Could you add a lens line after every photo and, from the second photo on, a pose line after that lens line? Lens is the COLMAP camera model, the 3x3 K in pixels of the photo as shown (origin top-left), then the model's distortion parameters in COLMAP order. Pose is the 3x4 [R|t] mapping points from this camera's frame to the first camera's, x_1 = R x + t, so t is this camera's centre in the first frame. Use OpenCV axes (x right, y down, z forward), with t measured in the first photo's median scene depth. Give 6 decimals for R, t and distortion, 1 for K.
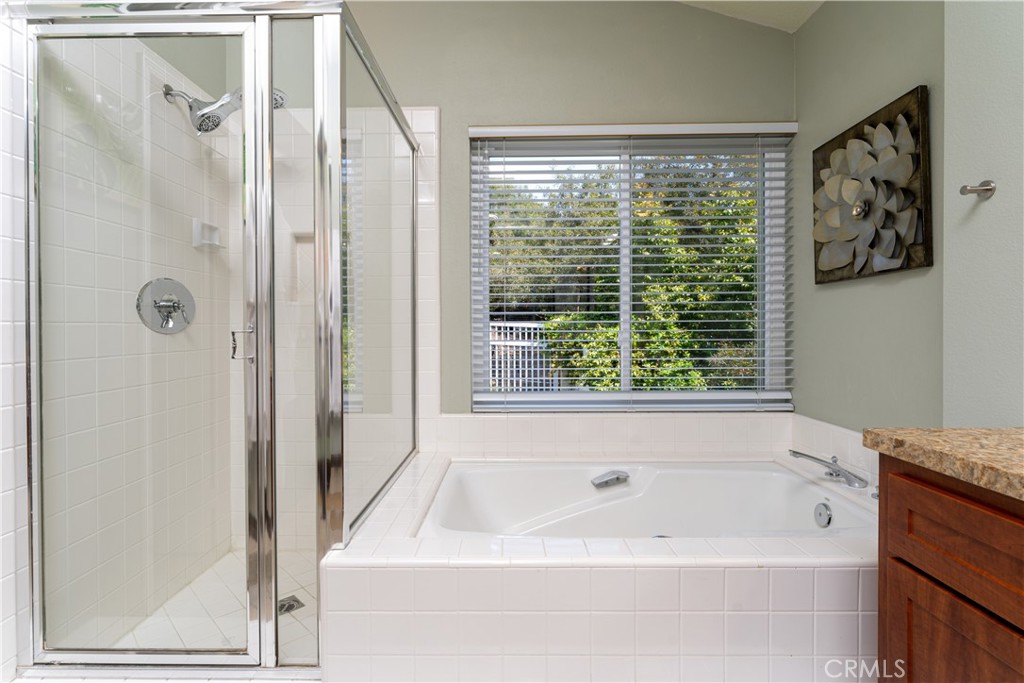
lens RADIAL K [[493.1, 0, 509.4], [0, 493.1, 332.9], [0, 0, 1]] dist [-0.012936, -0.000654]
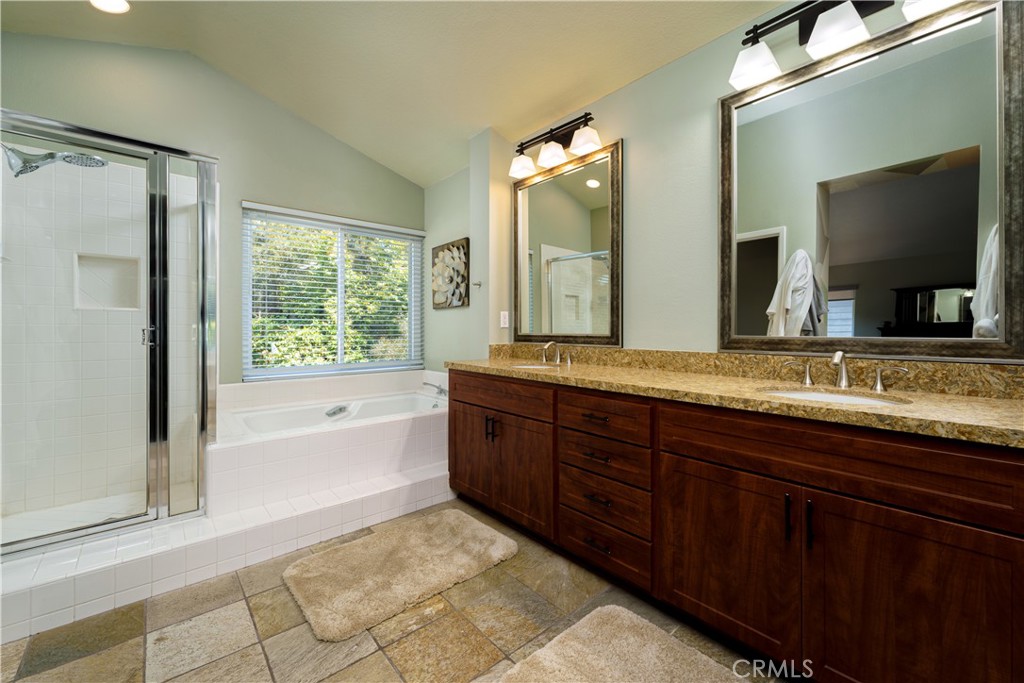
lens RADIAL K [[411.9, 0, 511.3], [0, 411.9, 333.2], [0, 0, 1]] dist [-0.001023, 0.000033]
pose [[0.747275, -0.004133, 0.664502, -0.379075], [0.005523, 0.999985, 0.000009, 0.012823], [-0.664492, 0.003664, 0.747286, -0.678800]]
